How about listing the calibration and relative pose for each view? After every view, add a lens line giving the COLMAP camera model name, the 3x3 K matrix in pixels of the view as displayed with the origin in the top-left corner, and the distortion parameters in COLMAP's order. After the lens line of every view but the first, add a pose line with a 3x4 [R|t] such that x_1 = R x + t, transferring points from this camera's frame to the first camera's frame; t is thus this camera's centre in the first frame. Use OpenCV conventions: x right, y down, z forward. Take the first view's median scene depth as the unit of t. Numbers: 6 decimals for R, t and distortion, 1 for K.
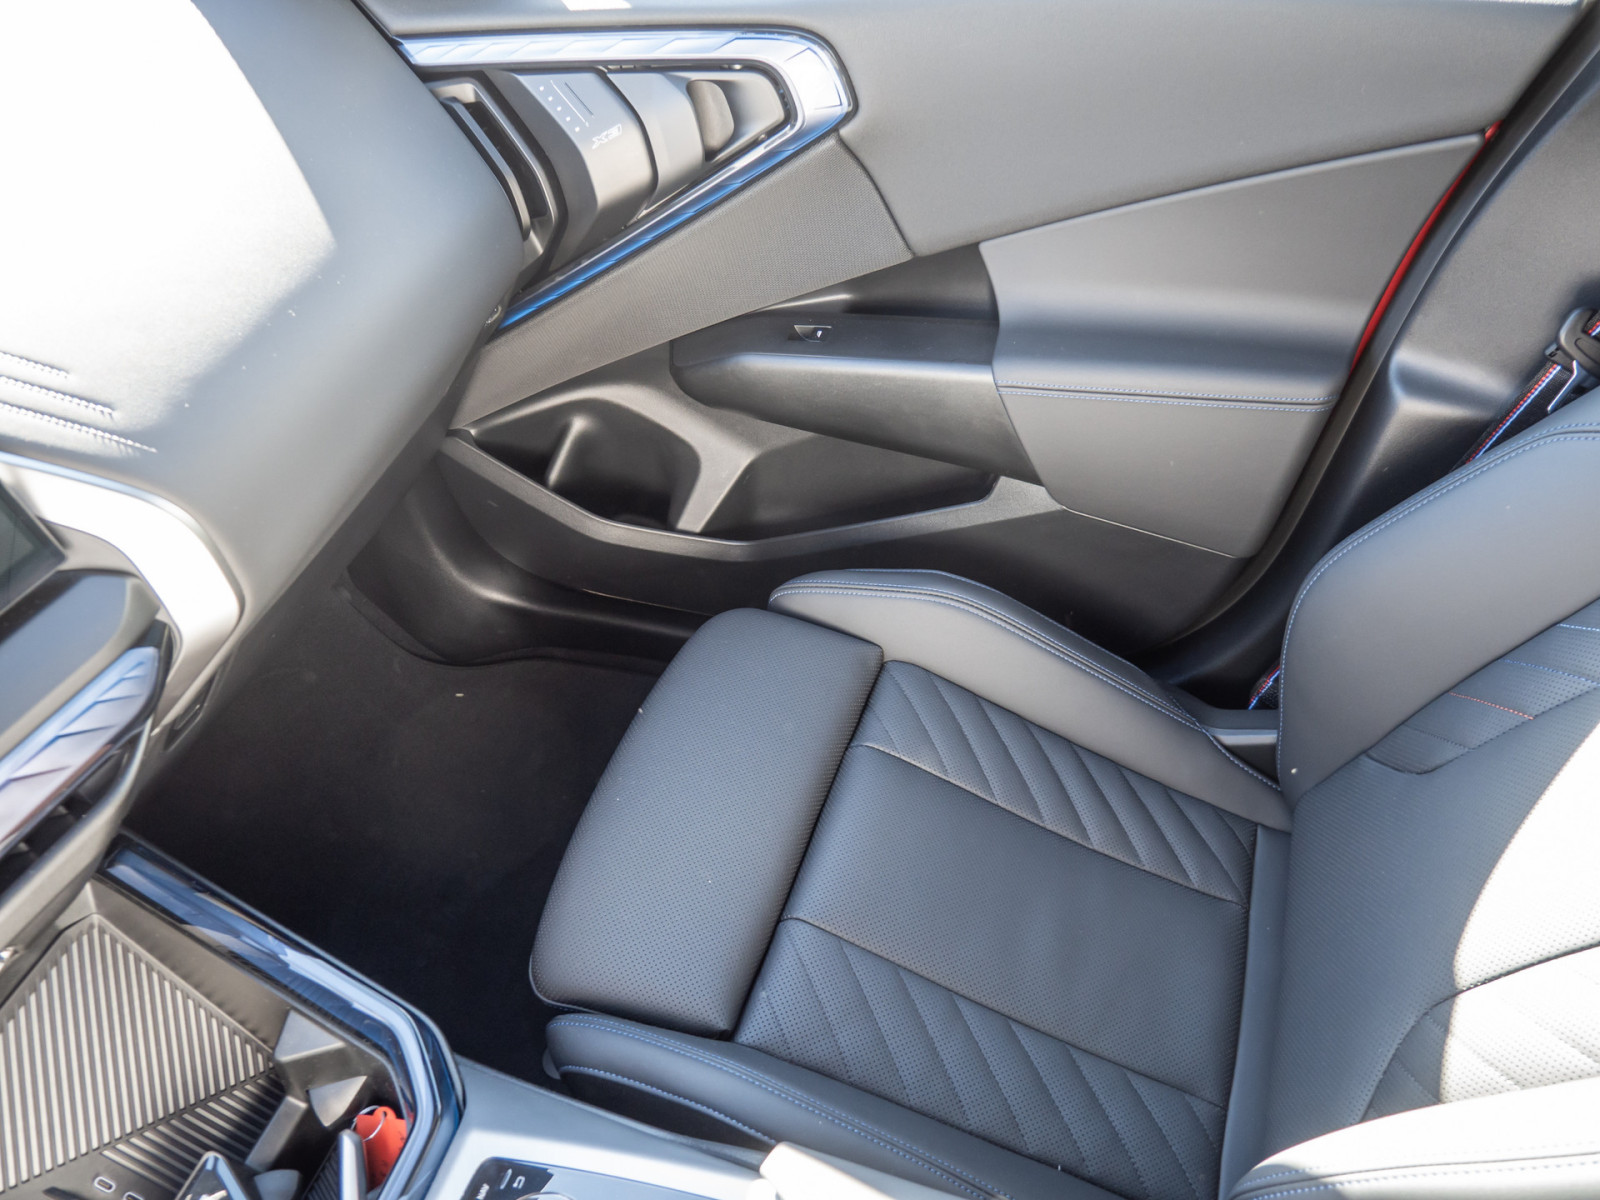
lens RADIAL K [[1162.5, 0, 792.3], [0, 1162.5, 615.2], [0, 0, 1]] dist [-0.042876, 0.006111]
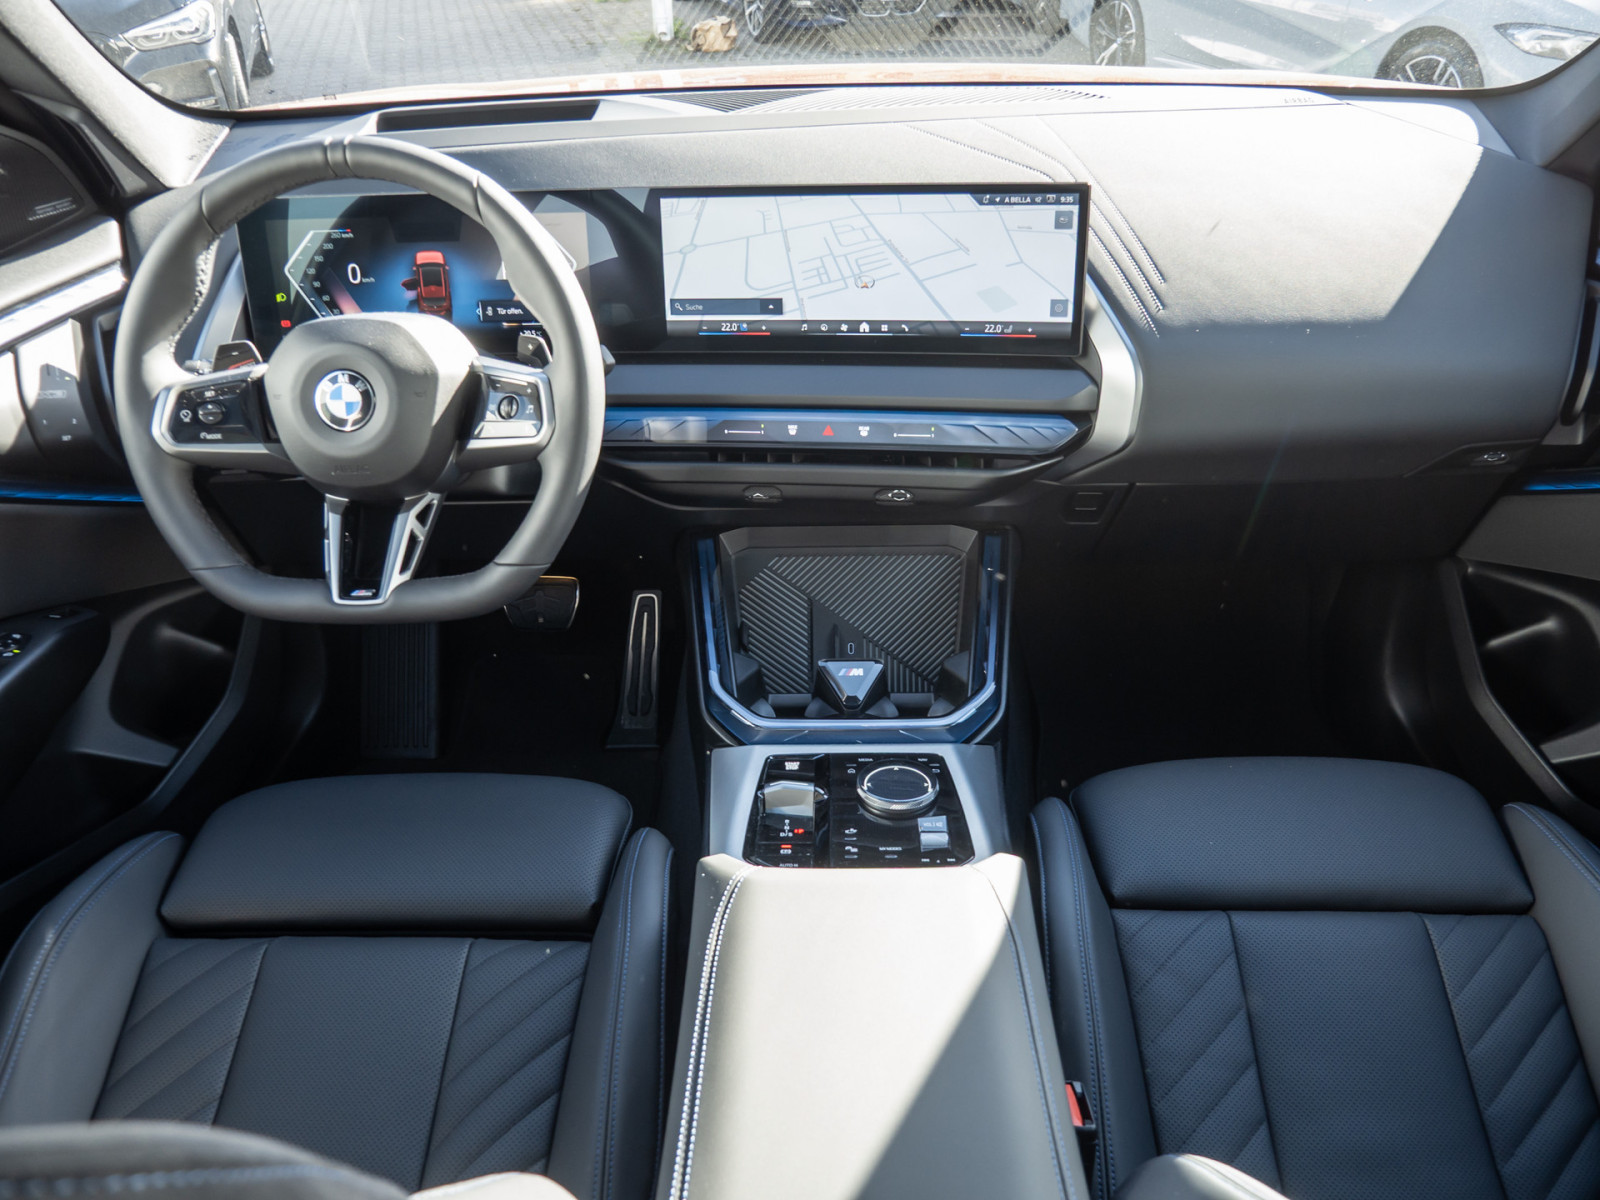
lens RADIAL K [[1162.5, 0, 801.8], [0, 1162.5, 600.7], [0, 0, 1]] dist [-0.042876, 0.006111]
pose [[0.303854, 0.566515, -0.765985, 0.637013], [-0.680850, 0.691514, 0.241355, 0.057374], [0.666420, 0.448184, 0.595831, -0.147273]]
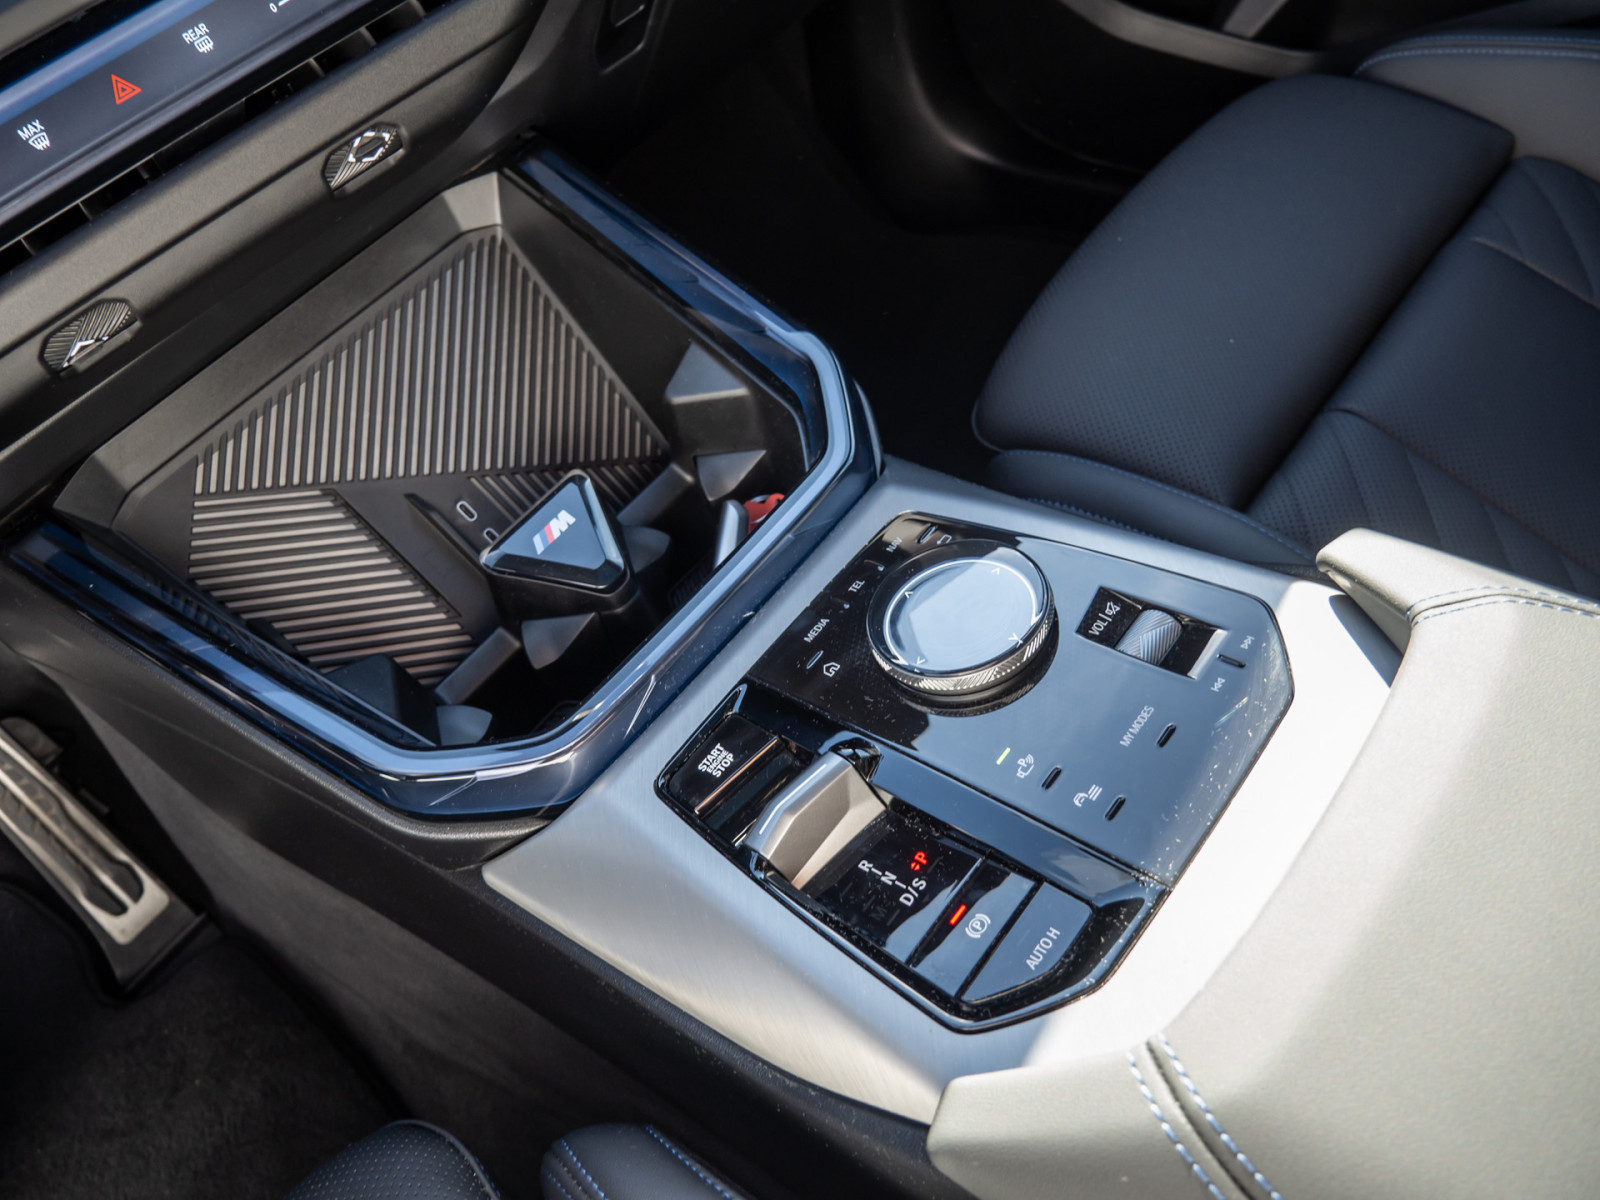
lens RADIAL K [[1162.5, 0, 799.4], [0, 1162.5, 613.0], [0, 0, 1]] dist [-0.042876, 0.006111]
pose [[0.927220, 0.207469, -0.311800, -0.066757], [-0.156800, 0.971110, 0.179884, 0.335702], [0.340113, -0.117902, 0.932964, 0.219795]]
